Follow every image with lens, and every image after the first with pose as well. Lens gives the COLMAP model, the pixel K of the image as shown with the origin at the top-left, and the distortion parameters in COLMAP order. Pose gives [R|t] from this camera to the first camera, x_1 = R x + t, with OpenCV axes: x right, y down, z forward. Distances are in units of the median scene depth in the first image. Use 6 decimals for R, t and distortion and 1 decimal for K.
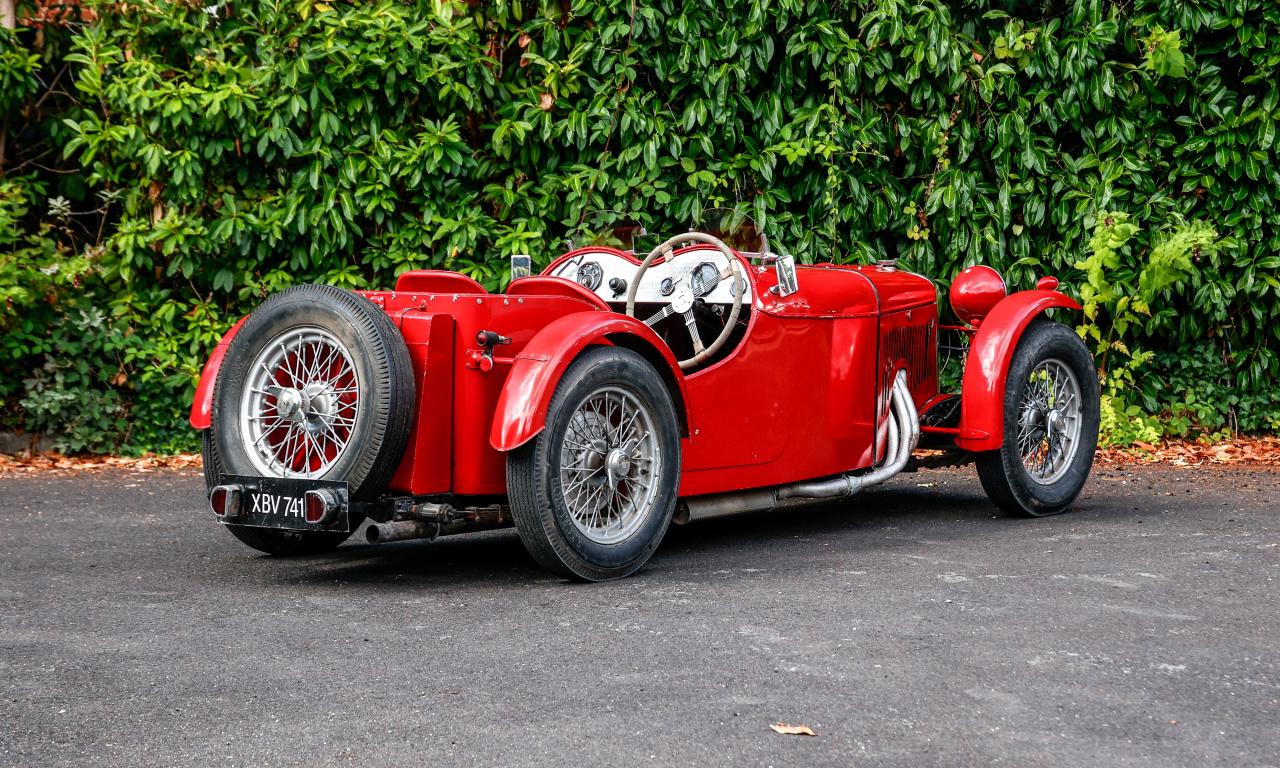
lens RADIAL K [[2667.5, 0, 669.1], [0, 2667.5, 356.1], [0, 0, 1]] dist [0.237181, 0.499875]
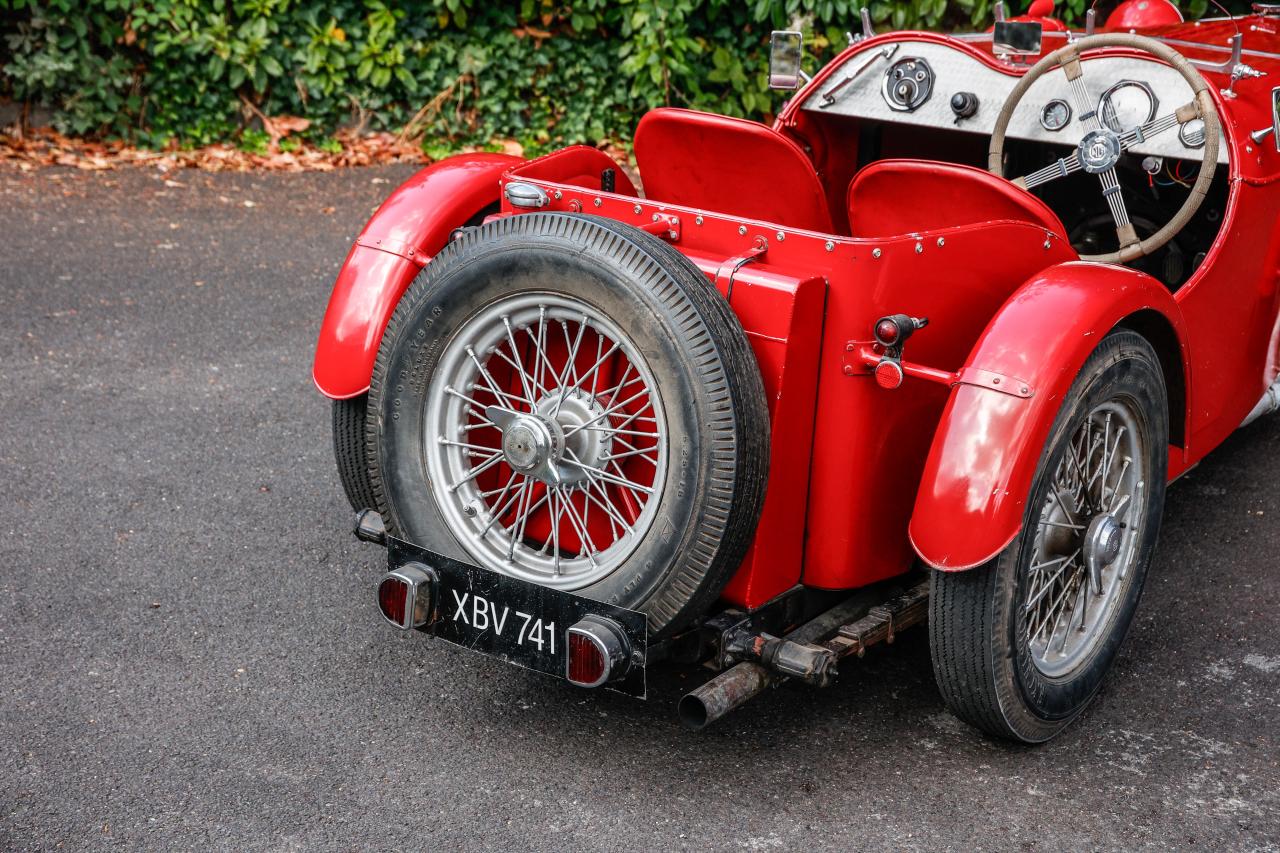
lens RADIAL K [[2166.8, 0, 644.7], [0, 2166.8, 428.4], [0, 0, 1]] dist [0.218331, 0.691626]
pose [[0.998756, 0.021414, 0.045022, -0.075602], [-0.032202, 0.966492, 0.254667, -0.053334], [-0.038059, -0.255800, 0.965980, 0.317351]]
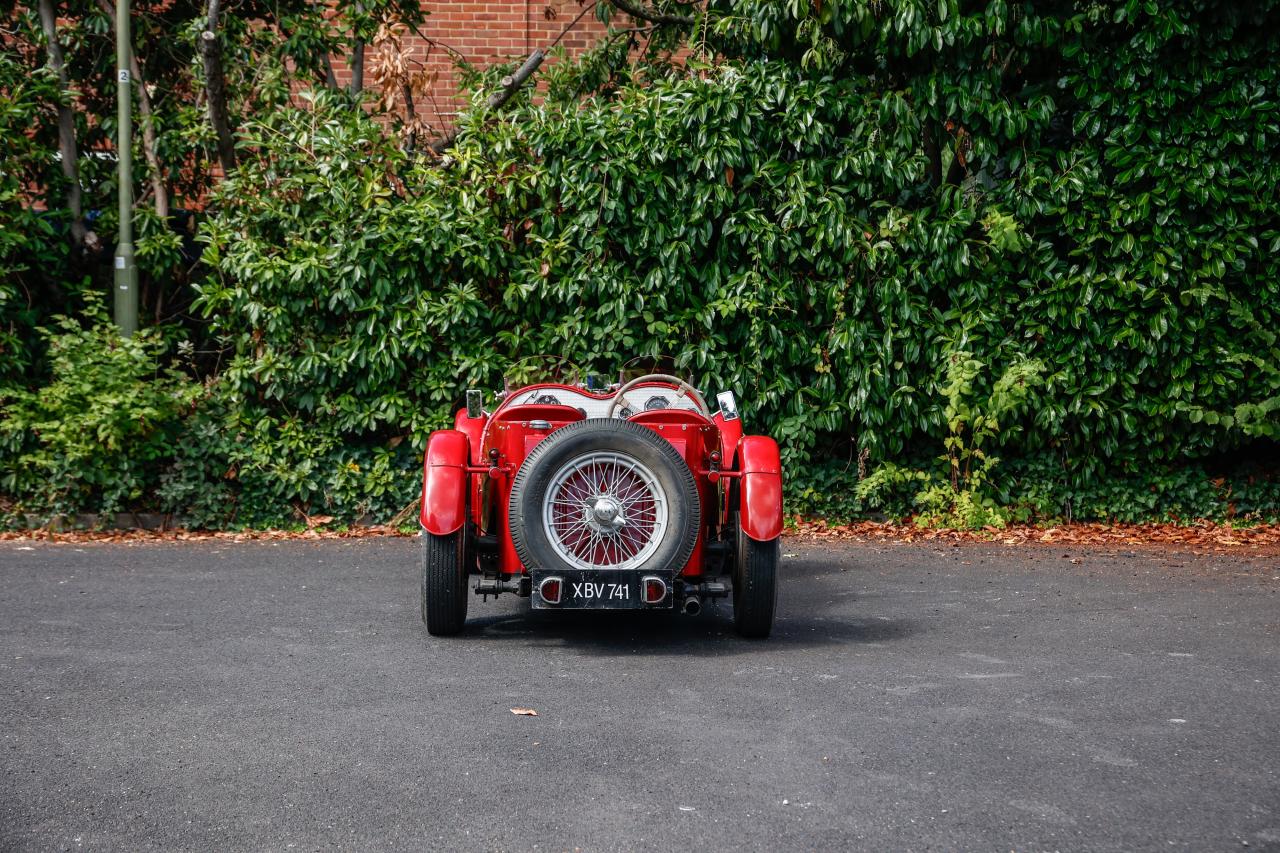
lens RADIAL K [[2166.8, 0, 644.7], [0, 2166.8, 428.4], [0, 0, 1]] dist [0.218331, 0.691626]
pose [[0.997510, 0.003548, -0.070431, 0.082025], [-0.004517, 0.999897, -0.013604, -0.000748], [0.070376, 0.013888, 0.997424, -0.083561]]
